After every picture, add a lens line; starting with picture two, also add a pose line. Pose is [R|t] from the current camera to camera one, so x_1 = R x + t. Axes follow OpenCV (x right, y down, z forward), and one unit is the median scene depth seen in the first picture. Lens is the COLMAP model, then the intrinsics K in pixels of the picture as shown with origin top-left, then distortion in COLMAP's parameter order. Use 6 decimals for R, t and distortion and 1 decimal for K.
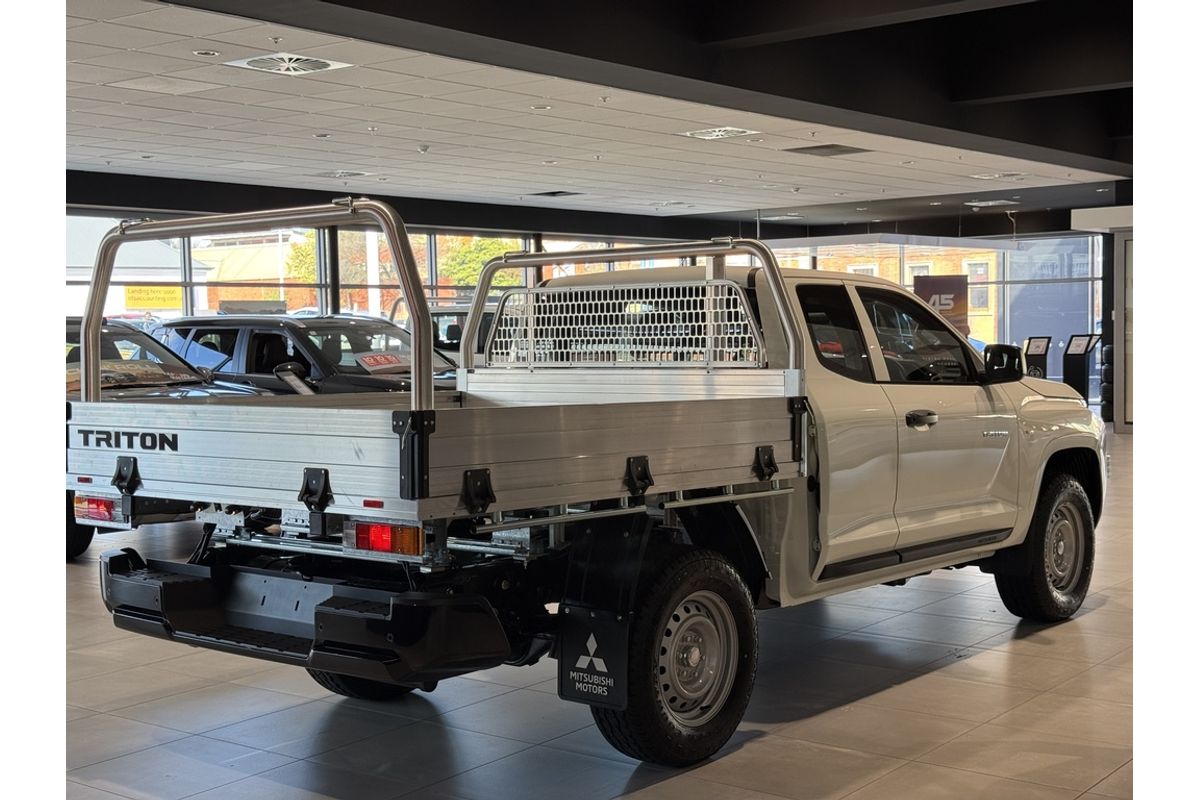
lens RADIAL K [[1625.3, 0, 599.7], [0, 1625.3, 402.2], [0, 0, 1]] dist [-0.037202, 0.000000]
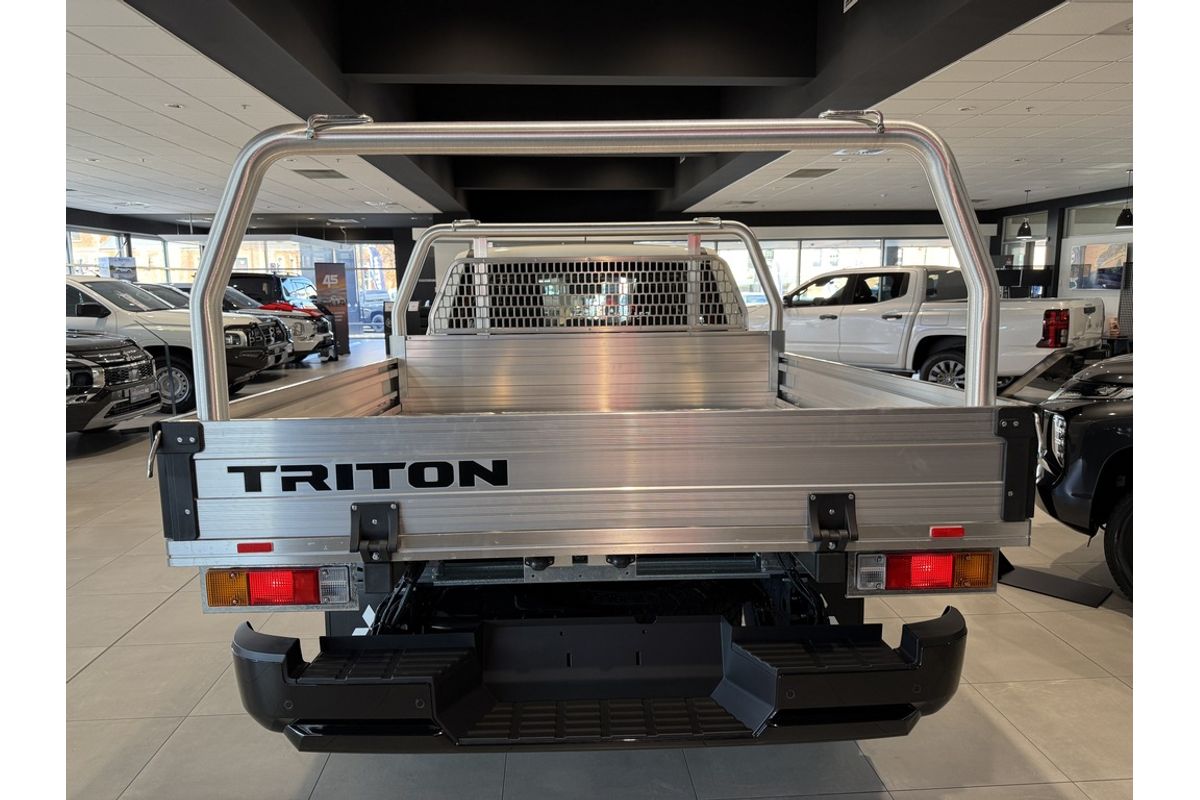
lens RADIAL K [[773.9, 0, 596.9], [0, 773.9, 407.2], [0, 0, 1]] dist [0.026215, -0.034786]
pose [[0.735614, -0.096308, 0.670520, -0.423145], [0.029803, 0.993485, 0.110000, -0.033703], [-0.676745, -0.060934, 0.733692, 0.713105]]
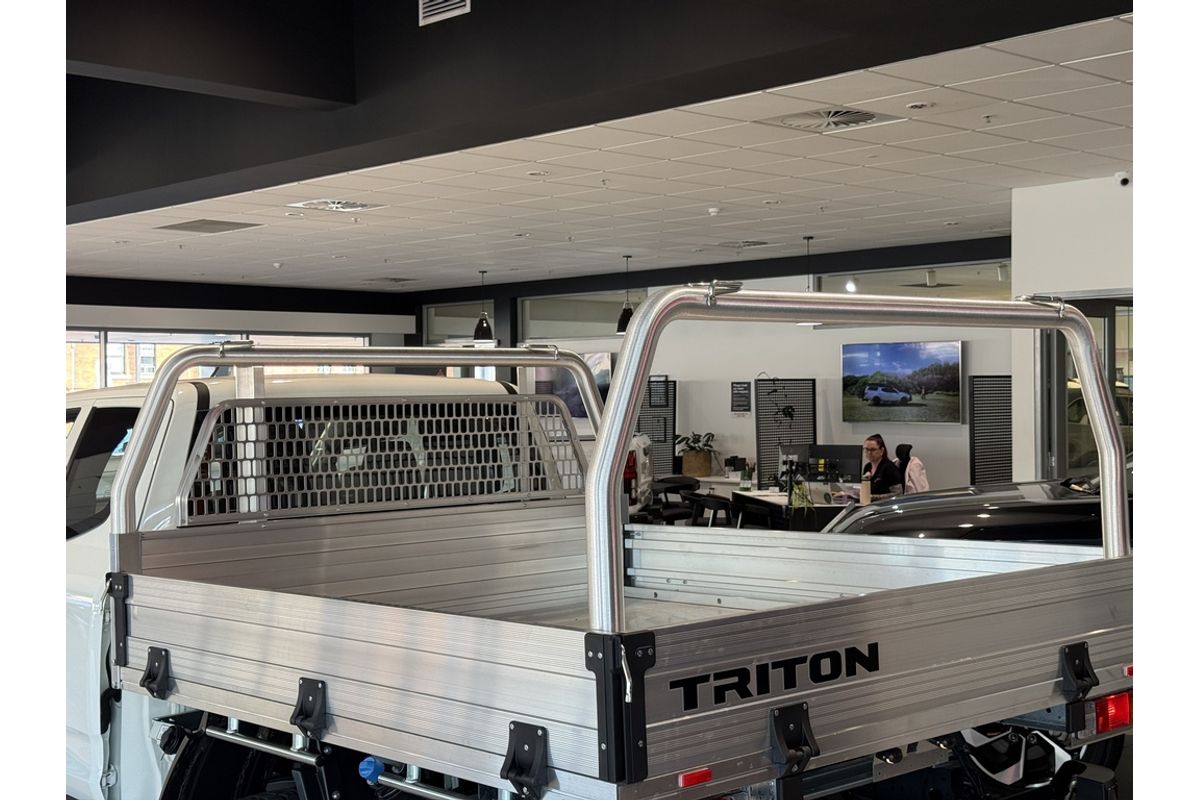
lens RADIAL K [[1625.3, 0, 602.2], [0, 1625.3, 395.7], [0, 0, 1]] dist [-0.037202, 0.000000]
pose [[0.119215, 0.014871, 0.992757, -0.842962], [0.052429, 0.998399, -0.021251, -0.062838], [-0.991483, 0.054582, 0.118244, 0.980736]]
